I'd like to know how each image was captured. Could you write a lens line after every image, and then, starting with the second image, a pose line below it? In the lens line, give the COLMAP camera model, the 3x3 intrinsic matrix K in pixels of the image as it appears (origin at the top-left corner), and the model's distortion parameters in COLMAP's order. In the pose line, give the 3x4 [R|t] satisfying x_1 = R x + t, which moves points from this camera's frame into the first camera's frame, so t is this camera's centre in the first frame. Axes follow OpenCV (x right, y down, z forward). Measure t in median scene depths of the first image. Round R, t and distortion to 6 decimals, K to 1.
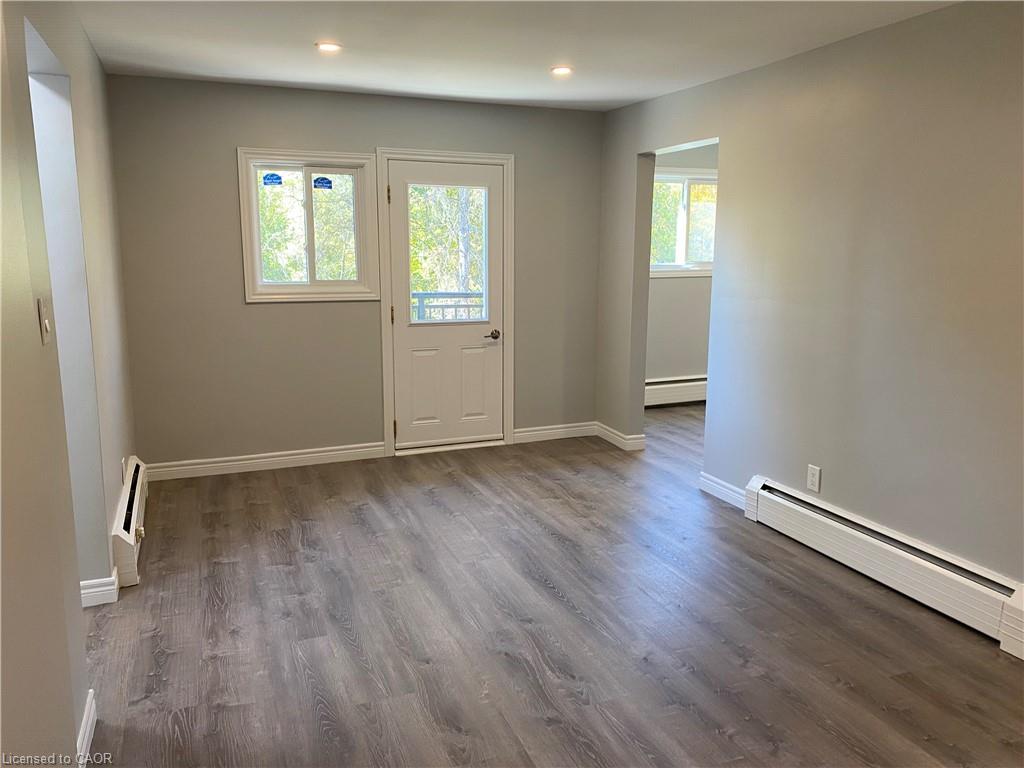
lens RADIAL K [[783.3, 0, 515.6], [0, 783.3, 384.5], [0, 0, 1]] dist [0.034971, -0.008582]
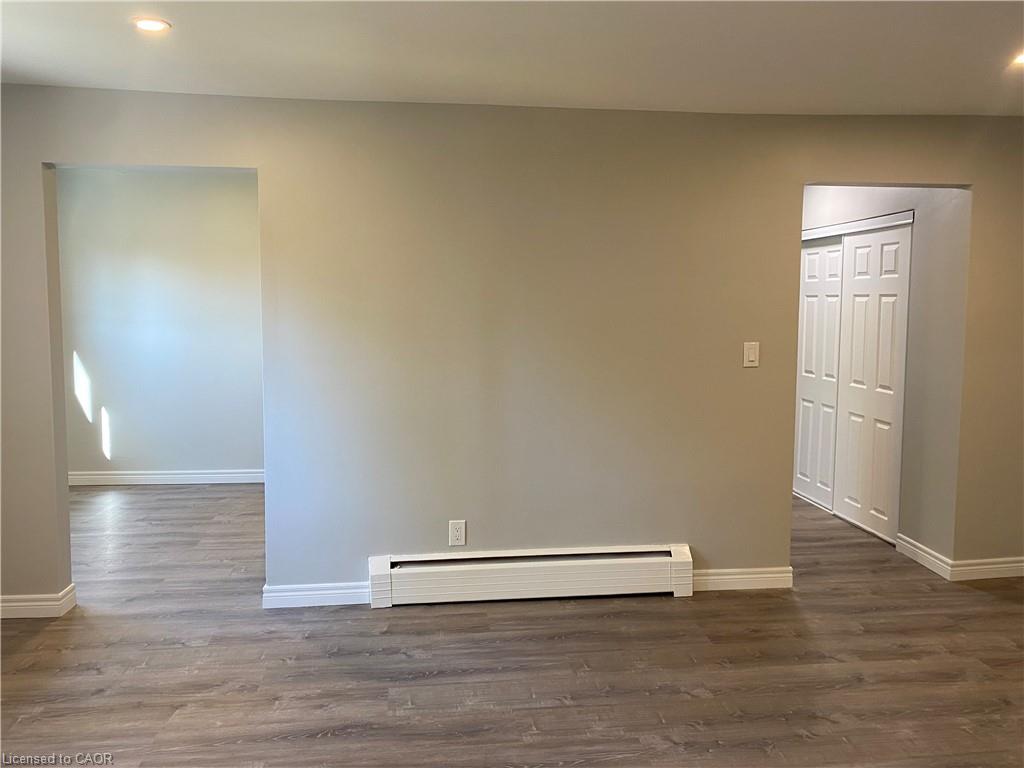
lens RADIAL K [[783.3, 0, 516.8], [0, 783.3, 375.3], [0, 0, 1]] dist [0.034971, -0.008582]
pose [[0.252255, -0.091924, 0.963285, -0.528498], [0.173408, 0.983657, 0.048458, -0.109219], [-0.951996, 0.154818, 0.264073, 0.636230]]
